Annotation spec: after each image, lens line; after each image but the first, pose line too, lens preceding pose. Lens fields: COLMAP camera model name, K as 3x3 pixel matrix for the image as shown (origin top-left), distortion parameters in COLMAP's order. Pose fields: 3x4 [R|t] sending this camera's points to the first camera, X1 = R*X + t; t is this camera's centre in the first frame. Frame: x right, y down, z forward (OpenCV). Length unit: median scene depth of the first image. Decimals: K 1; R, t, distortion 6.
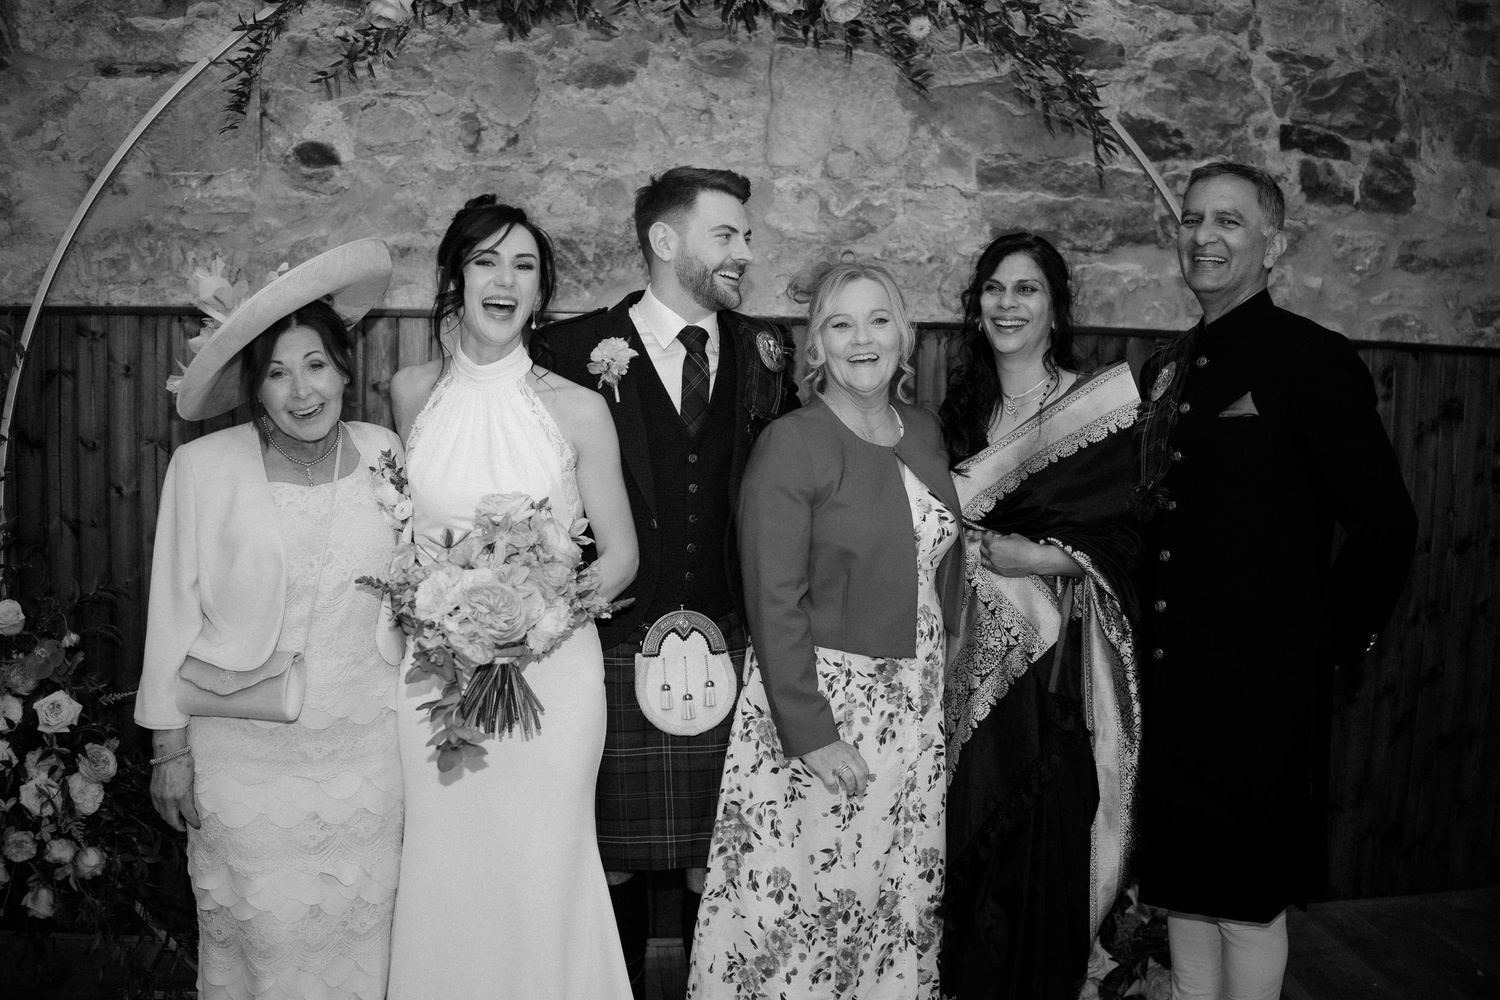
lens RADIAL K [[1349.8, 0, 730.1], [0, 1349.8, 501.9], [0, 0, 1]] dist [-0.216047, 0.046099]
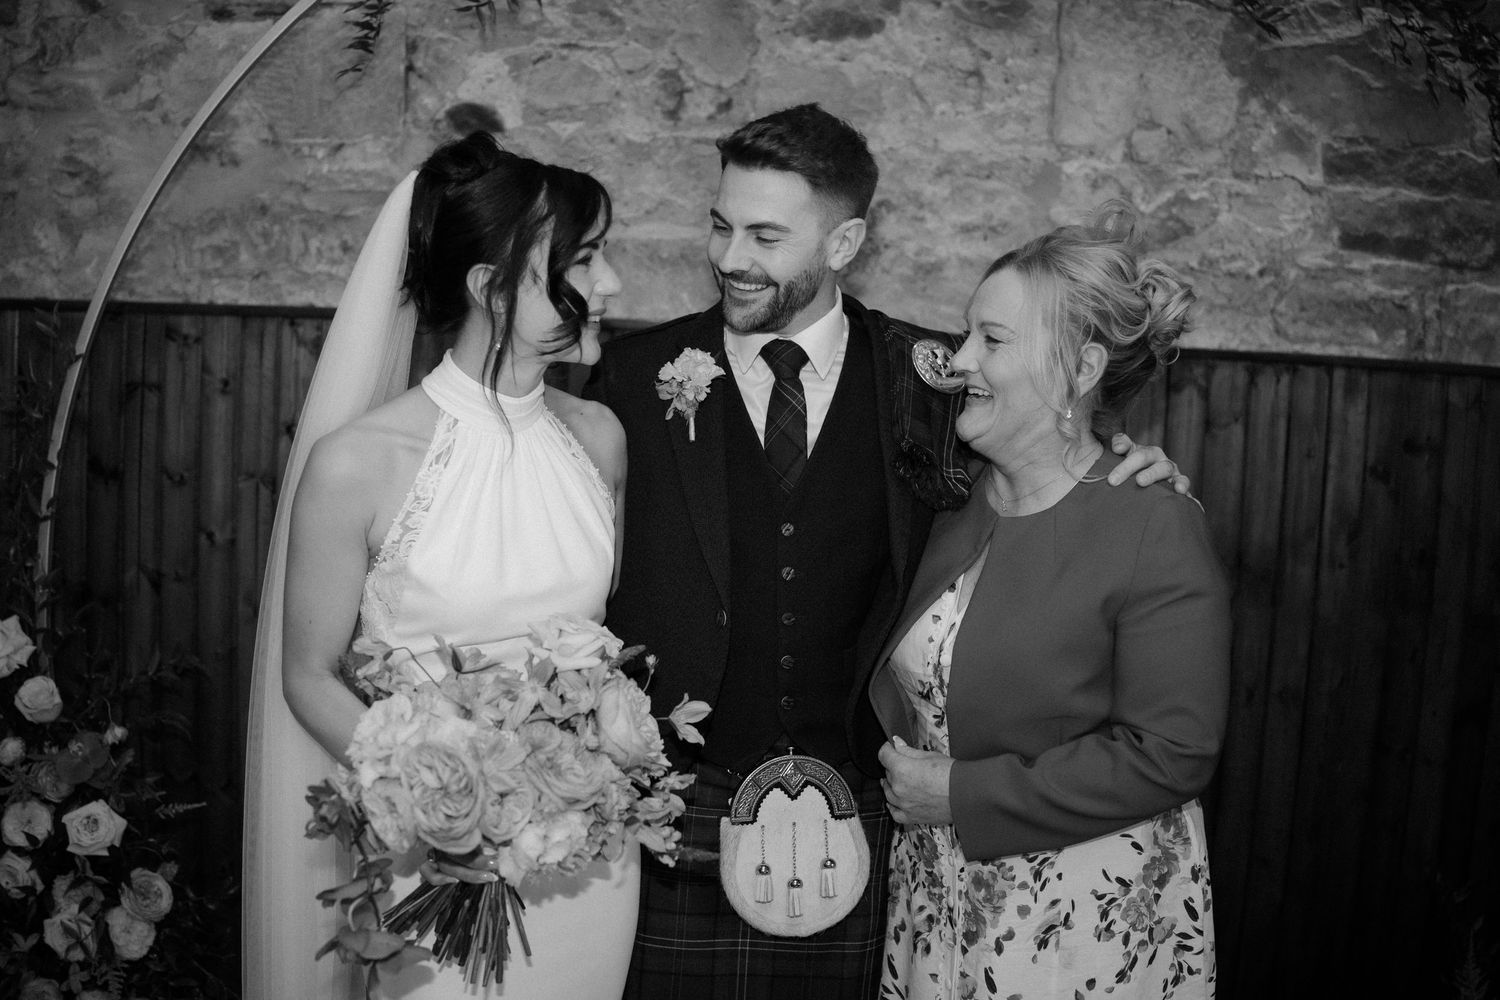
lens RADIAL K [[1456.0, 0, 750.0], [0, 1456.0, 500.0], [0, 0, 1]] dist [-0.218754, 0.026519]
pose [[0.989654, 0.033156, -0.139589, -0.024385], [-0.037953, 0.998772, -0.031844, -0.015398], [0.138362, 0.036813, 0.989697, 0.175583]]
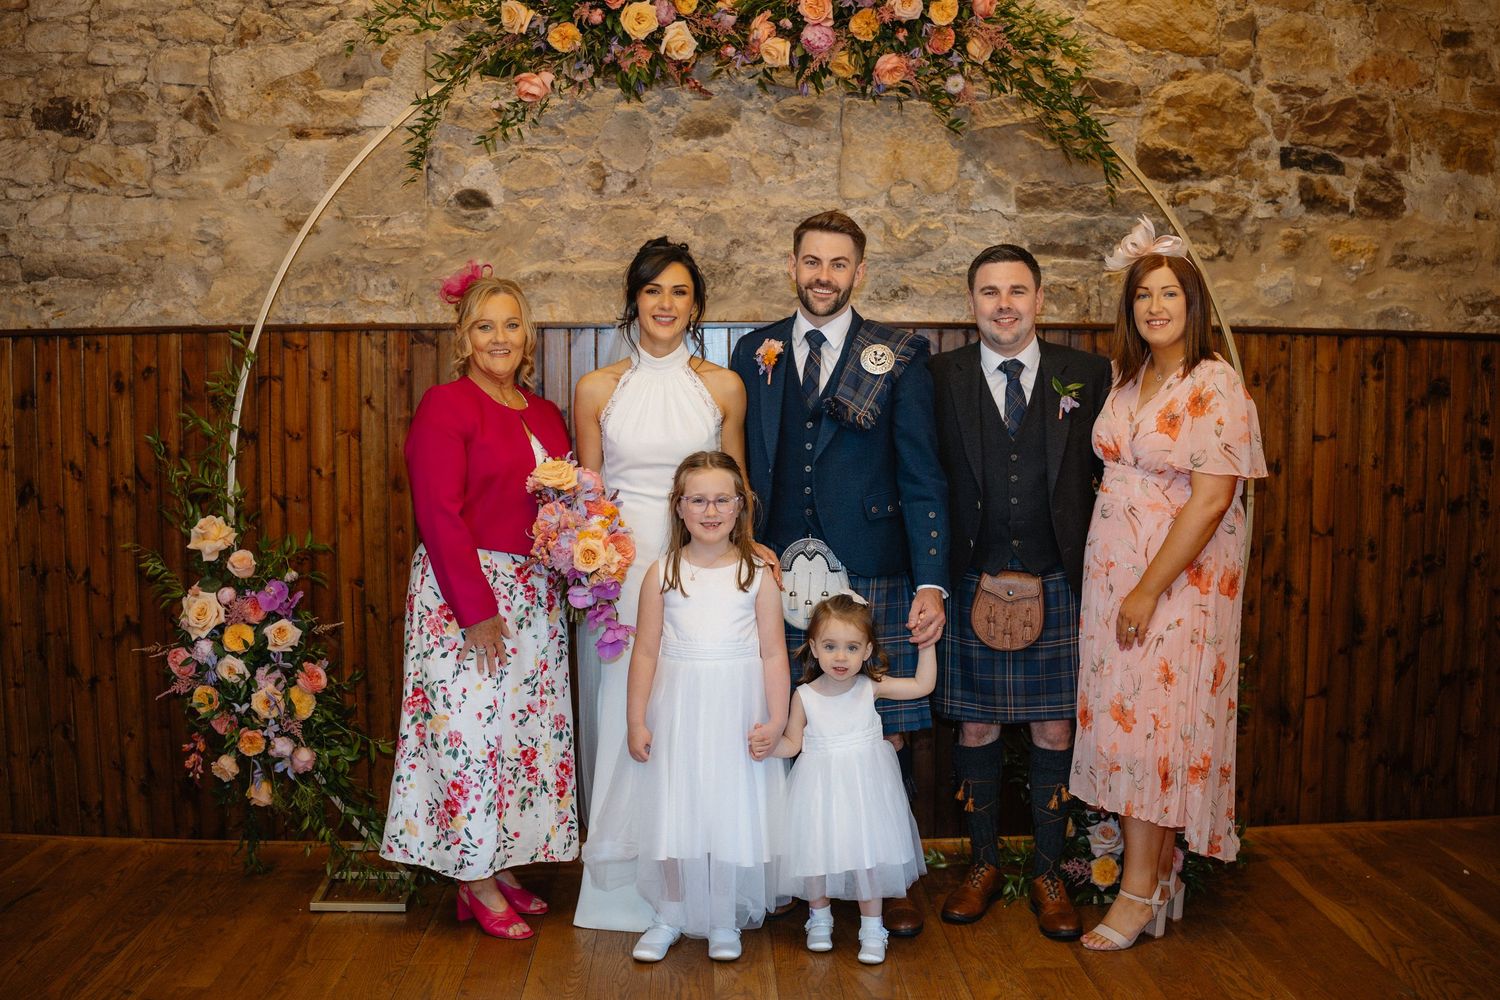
lens RADIAL K [[1349.8, 0, 730.1], [0, 1349.8, 501.9], [0, 0, 1]] dist [-0.216047, 0.046099]
pose [[0.995790, -0.016211, -0.090218, 0.033405], [0.014553, 0.999714, -0.018999, 0.047033], [0.090500, 0.017606, 0.995741, -0.220498]]
